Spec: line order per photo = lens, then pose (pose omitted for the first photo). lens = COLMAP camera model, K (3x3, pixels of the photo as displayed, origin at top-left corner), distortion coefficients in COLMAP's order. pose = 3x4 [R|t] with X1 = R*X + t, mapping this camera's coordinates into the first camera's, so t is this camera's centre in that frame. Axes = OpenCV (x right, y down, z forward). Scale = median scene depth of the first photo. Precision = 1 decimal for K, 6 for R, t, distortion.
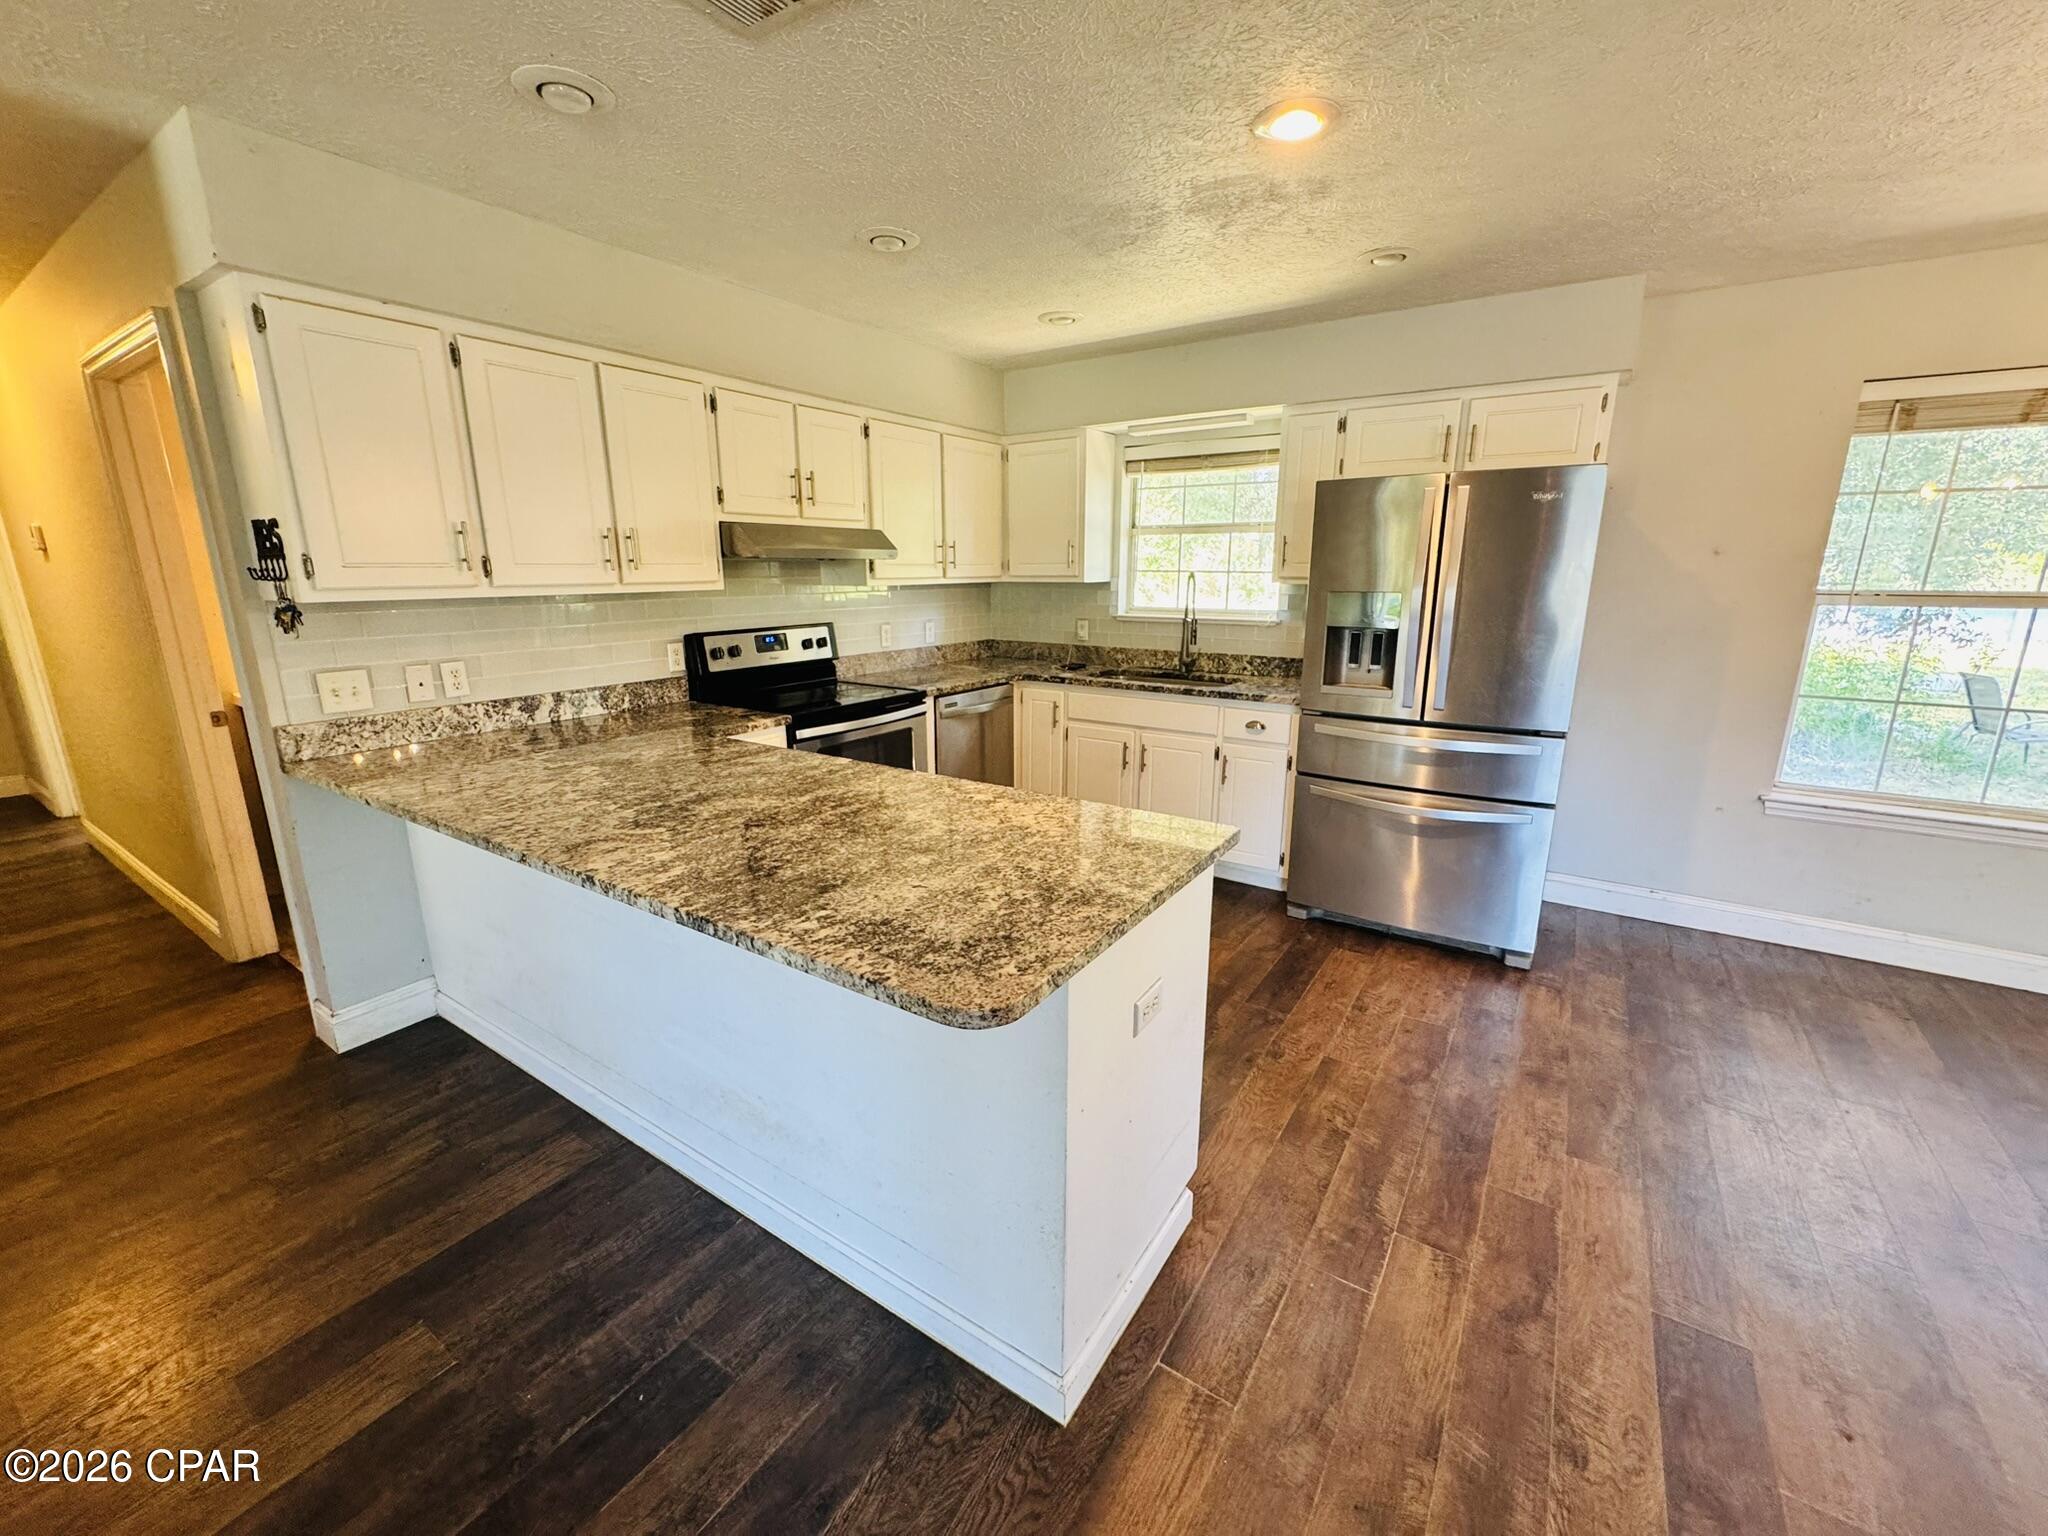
lens RADIAL K [[819.6, 0, 1019.2], [0, 819.6, 764.5], [0, 0, 1]] dist [-0.001456, -0.000372]
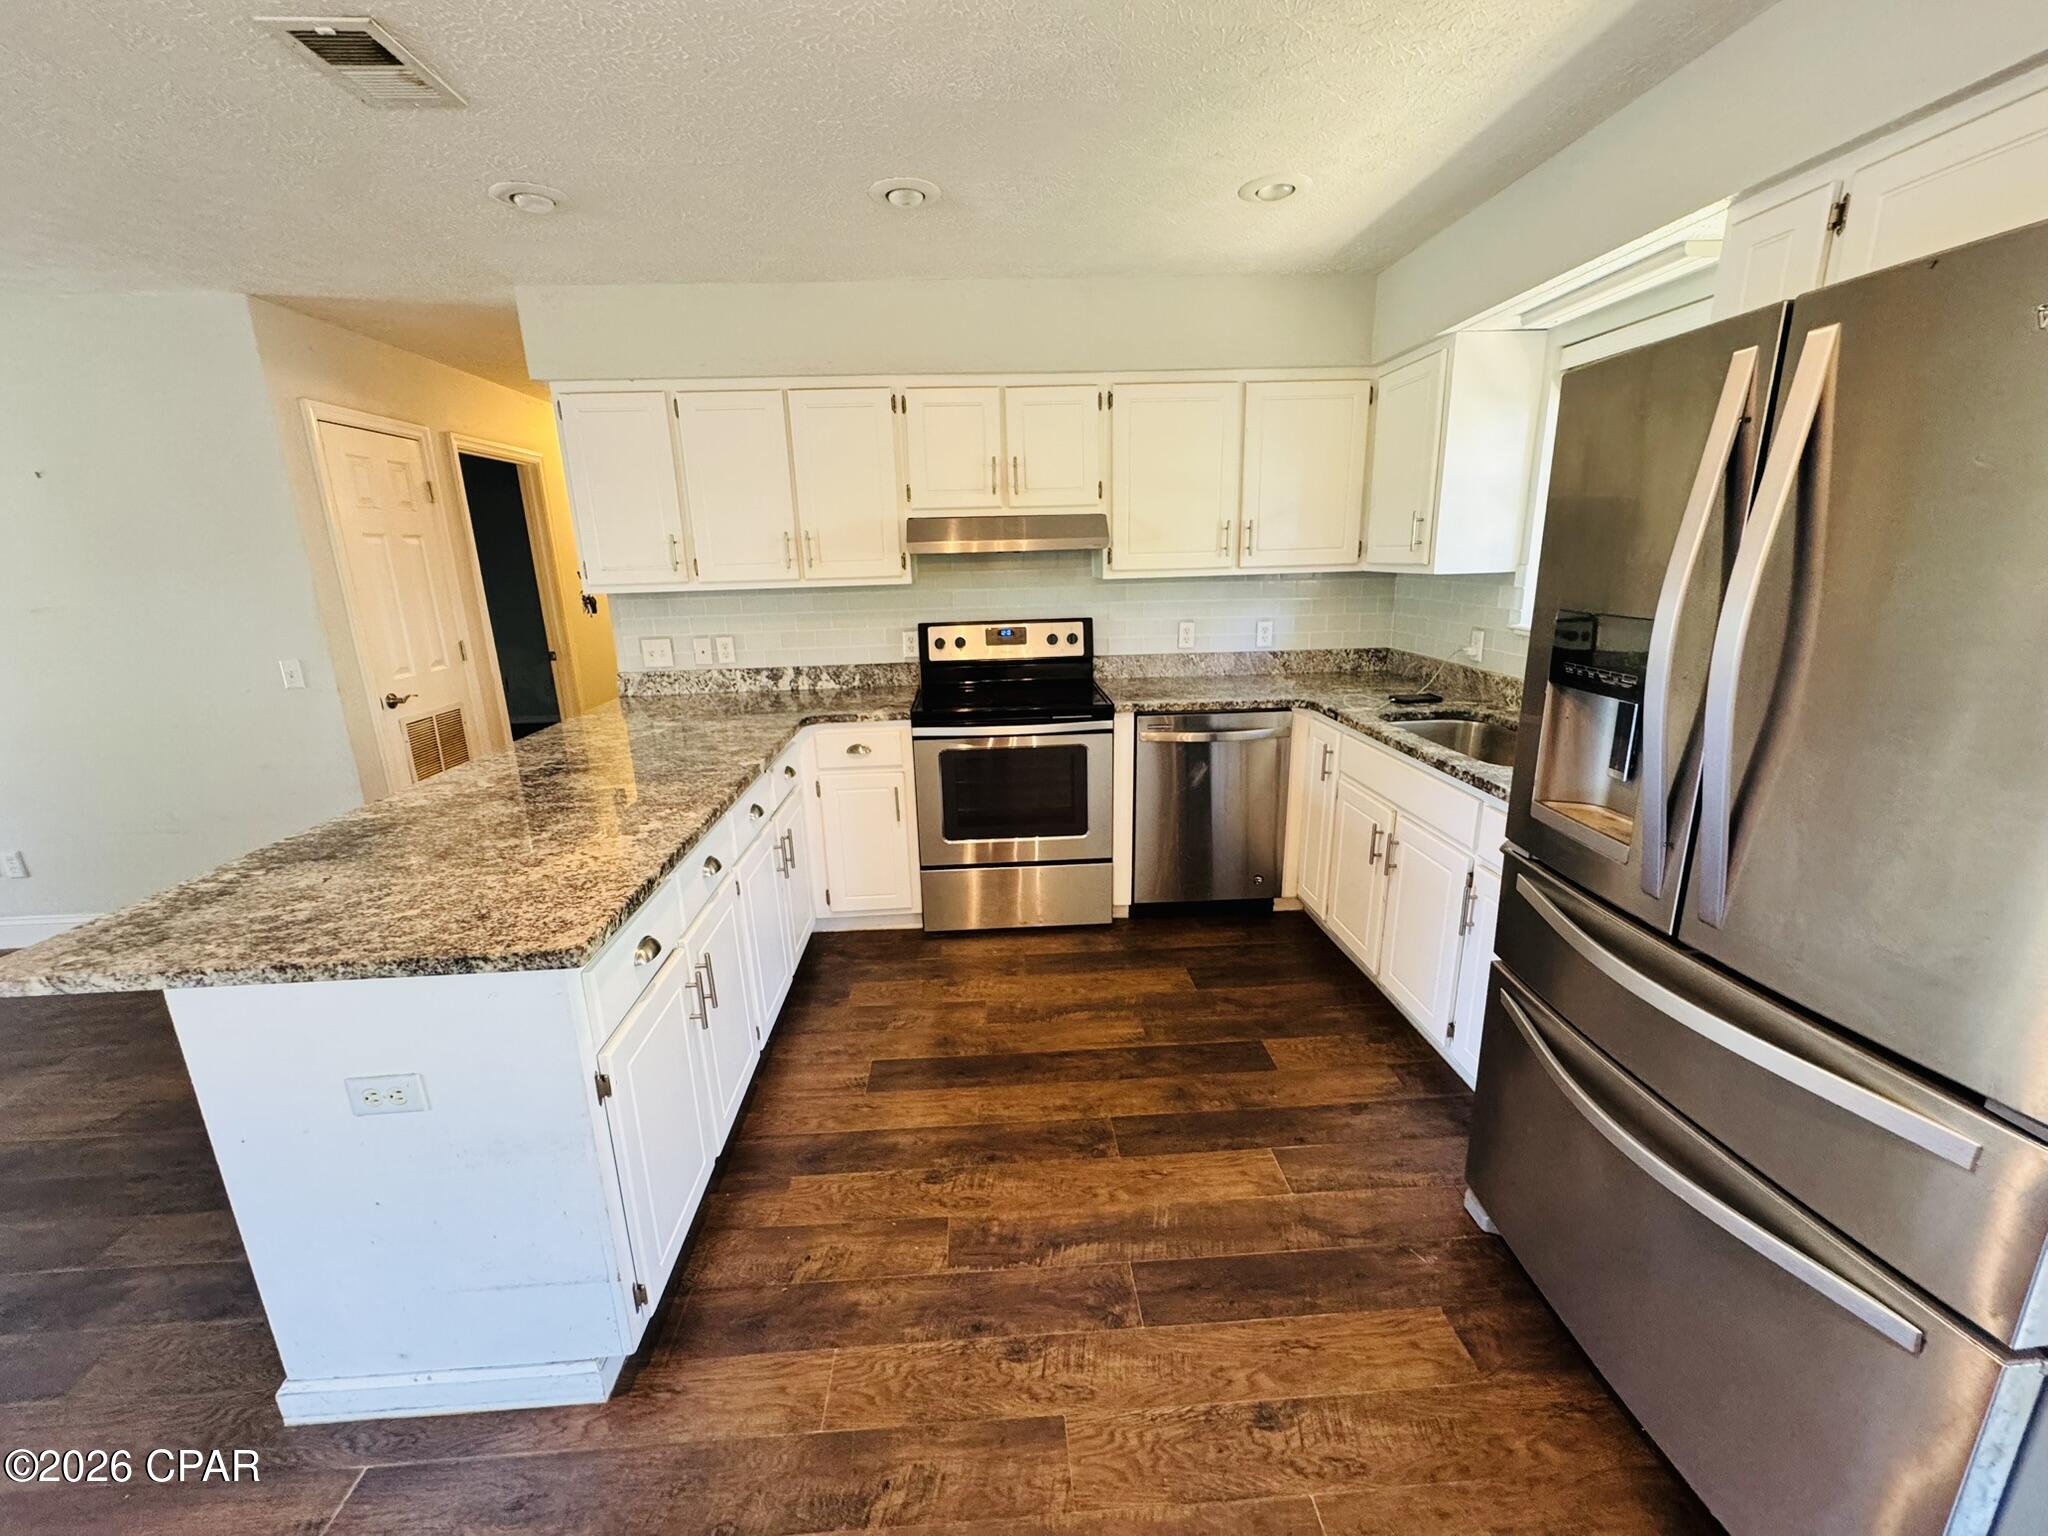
lens RADIAL K [[819.6, 0, 1019.6], [0, 819.6, 765.0], [0, 0, 1]] dist [-0.001456, -0.000372]
pose [[0.603787, 0.187720, -0.774728, 0.565128], [-0.162709, 0.980438, 0.110757, -0.122944], [0.780364, 0.059182, 0.622519, 0.463553]]
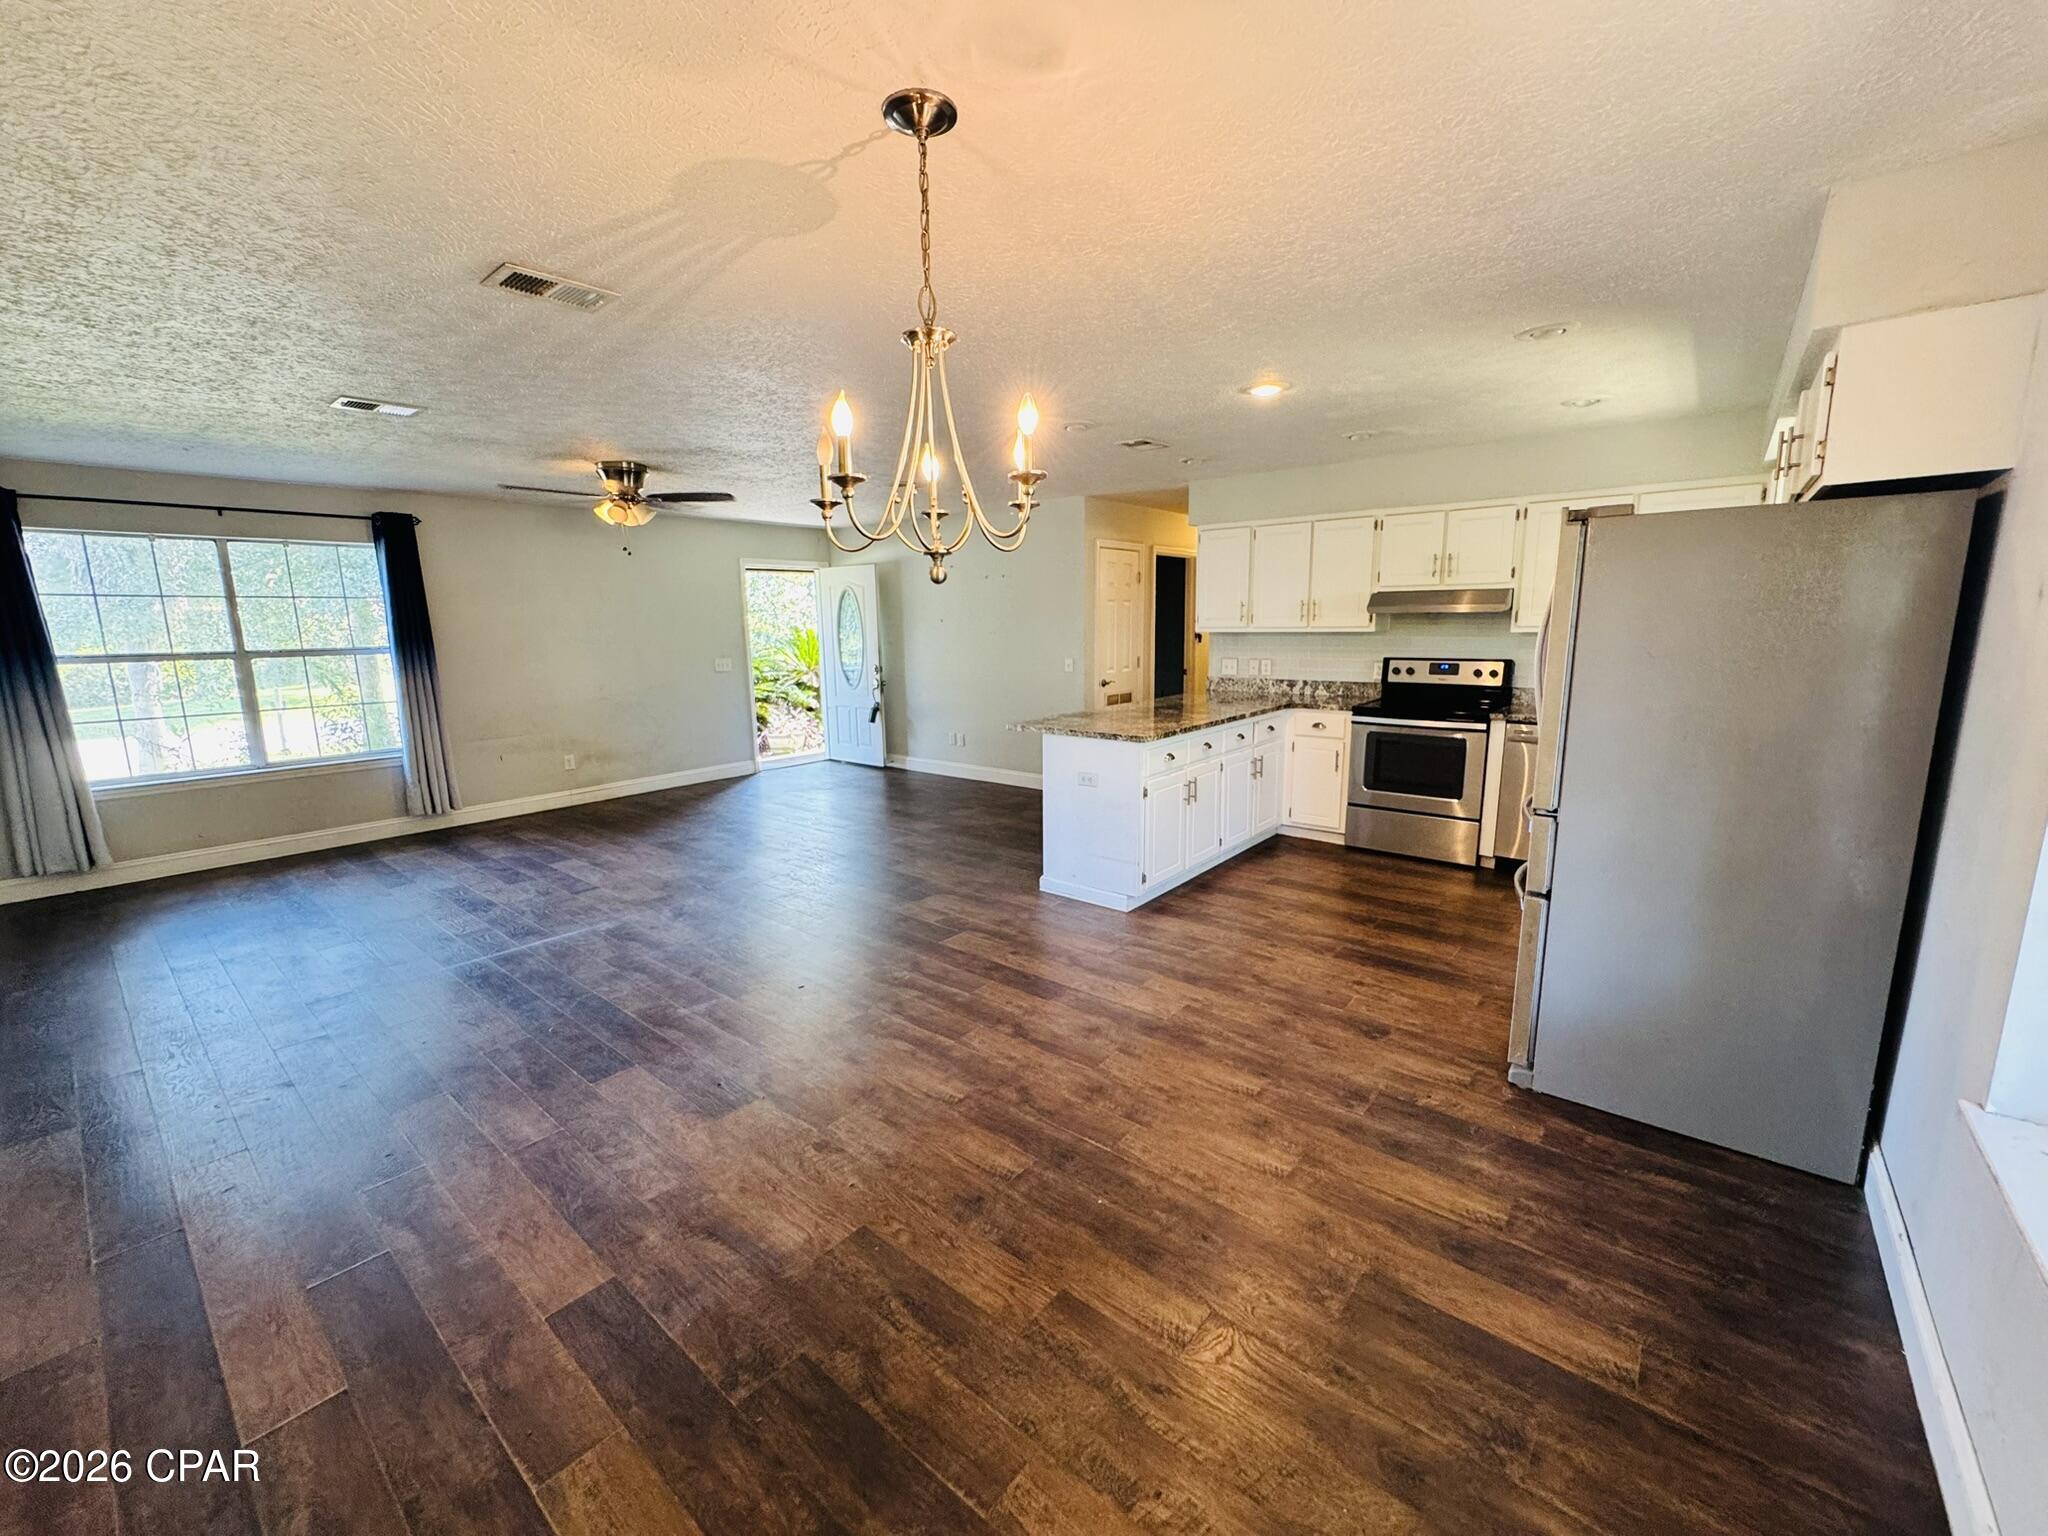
lens RADIAL K [[819.6, 0, 1017.2], [0, 819.6, 761.1], [0, 0, 1]] dist [-0.001456, -0.000372]
pose [[-0.104773, 0.173996, -0.979157, 1.392908], [-0.220793, 0.955934, 0.193495, -0.120377], [0.969677, 0.236464, -0.061739, 0.445291]]
